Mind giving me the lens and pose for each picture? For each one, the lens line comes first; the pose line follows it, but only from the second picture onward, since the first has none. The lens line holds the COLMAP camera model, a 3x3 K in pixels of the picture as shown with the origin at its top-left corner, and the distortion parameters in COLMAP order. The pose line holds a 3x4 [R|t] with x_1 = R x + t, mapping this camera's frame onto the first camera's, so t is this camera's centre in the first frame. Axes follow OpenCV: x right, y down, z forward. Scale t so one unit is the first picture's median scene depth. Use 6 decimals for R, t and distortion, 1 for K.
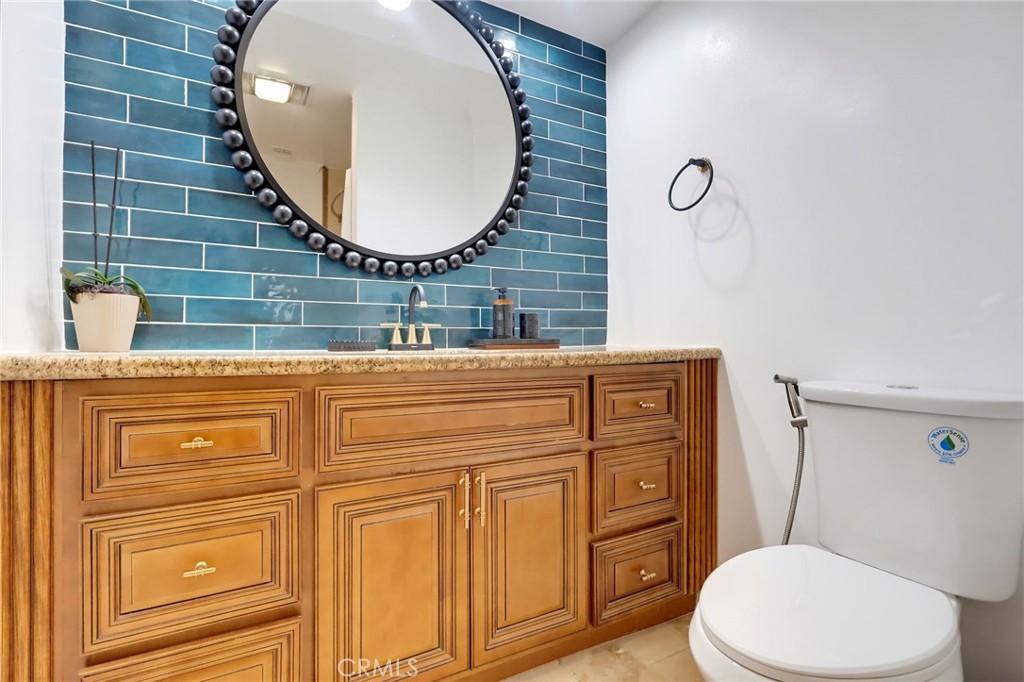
lens RADIAL K [[479.8, 0, 513.8], [0, 479.8, 340.7], [0, 0, 1]] dist [-0.003982, 0.000904]
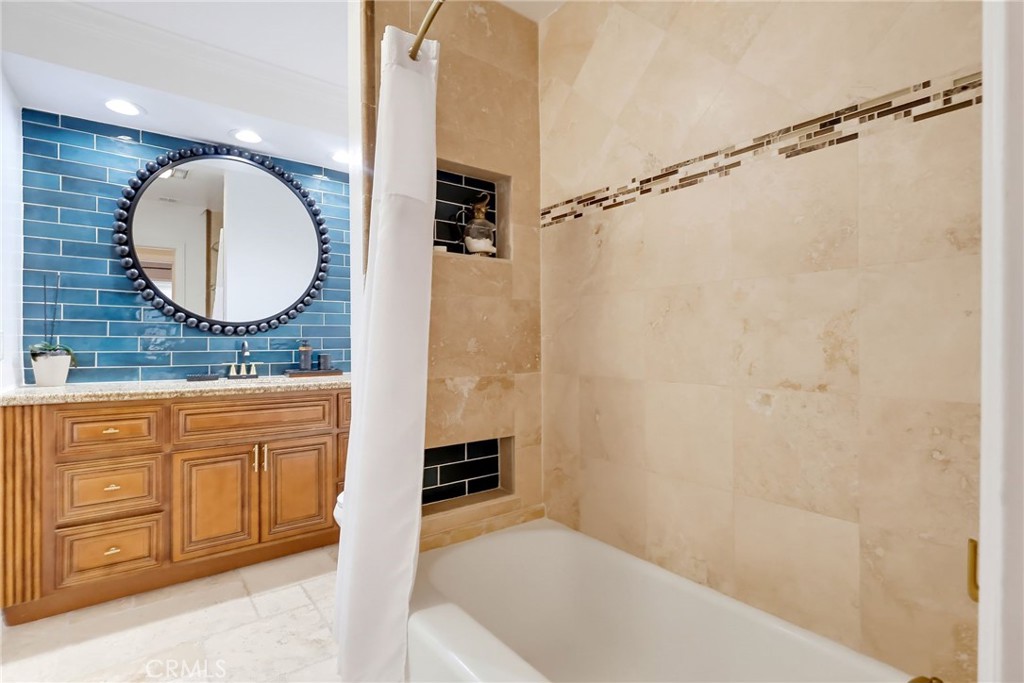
lens RADIAL K [[479.8, 0, 511.5], [0, 479.8, 344.1], [0, 0, 1]] dist [-0.003982, 0.000904]
pose [[0.987730, 0.004160, 0.156119, 0.600224], [-0.005487, 0.999952, 0.008074, -0.157583], [-0.156078, -0.008831, 0.987705, -1.072995]]
